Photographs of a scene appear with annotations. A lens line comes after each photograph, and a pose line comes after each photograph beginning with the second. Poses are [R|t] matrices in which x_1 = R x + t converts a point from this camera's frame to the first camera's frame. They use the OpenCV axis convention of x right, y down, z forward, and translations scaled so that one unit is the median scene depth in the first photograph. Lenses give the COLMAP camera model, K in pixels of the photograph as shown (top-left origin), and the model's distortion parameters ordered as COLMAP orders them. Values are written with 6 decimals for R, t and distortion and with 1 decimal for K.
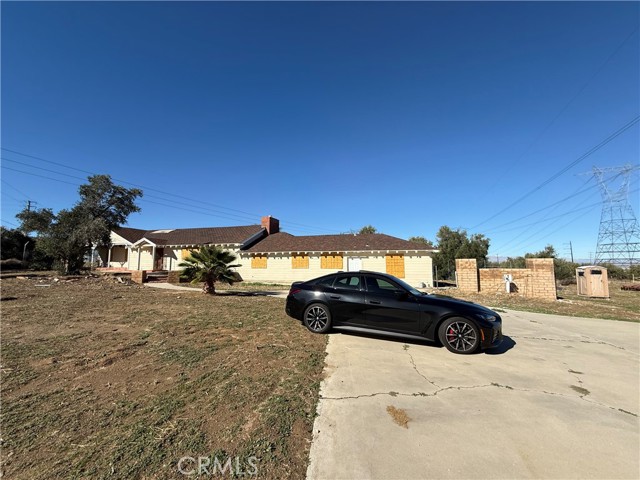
lens RADIAL K [[256.3, 0, 317.9], [0, 256.3, 241.3], [0, 0, 1]] dist [0.000596, -0.000404]
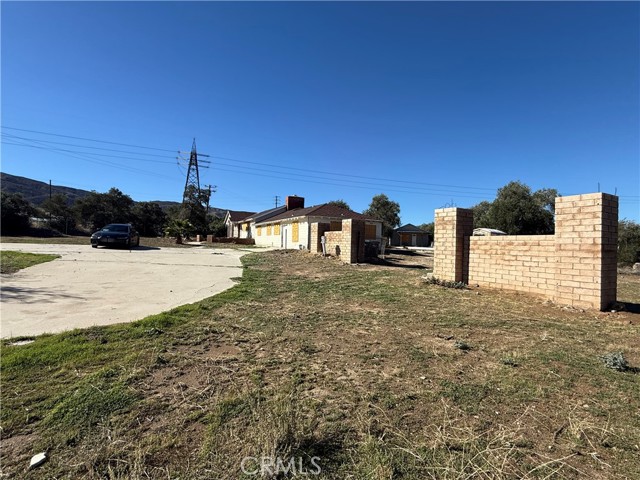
lens RADIAL K [[301.1, 0, 319.6], [0, 301.1, 239.6], [0, 0, 1]] dist [-0.003057, 0.001026]
pose [[0.693254, 0.008731, -0.720641, 1.240367], [0.036727, 0.998199, 0.047425, 0.065688], [0.719757, -0.059344, 0.691685, 0.107866]]
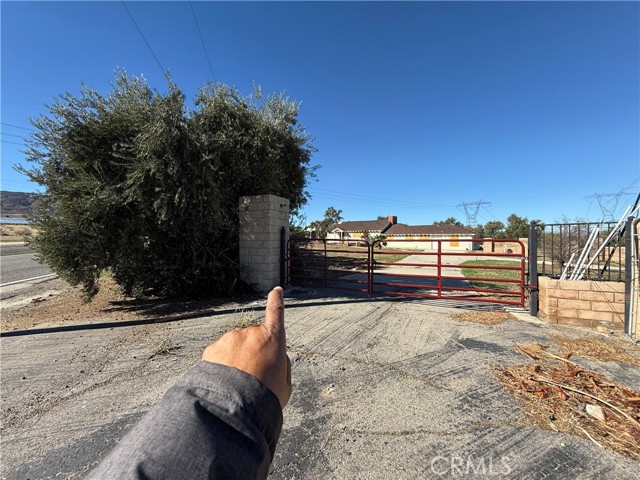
lens RADIAL K [[256.3, 0, 316.6], [0, 256.3, 239.7], [0, 0, 1]] dist [0.000596, -0.000404]
pose [[0.918767, 0.004914, -0.394769, 0.072649], [0.032596, 0.995564, 0.088255, -0.136222], [0.393452, -0.093954, 0.914532, -1.370195]]
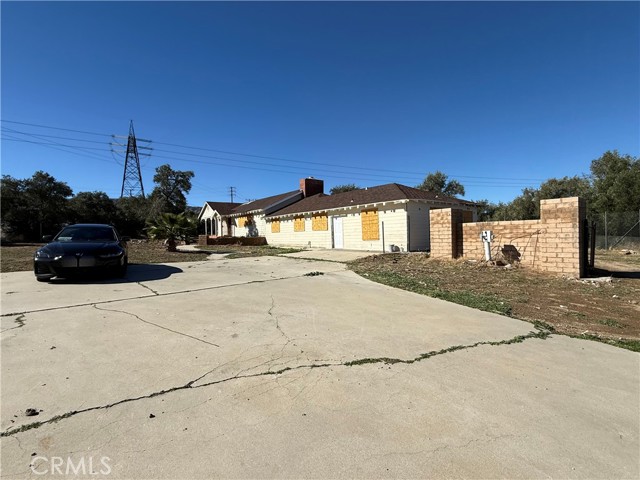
lens RADIAL K [[301.1, 0, 317.3], [0, 301.1, 244.9], [0, 0, 1]] dist [-0.003057, 0.001026]
pose [[0.799967, 0.003935, -0.600031, 0.653602], [0.070913, 0.992351, 0.101050, 0.048753], [0.595839, -0.123386, 0.793569, 0.151982]]
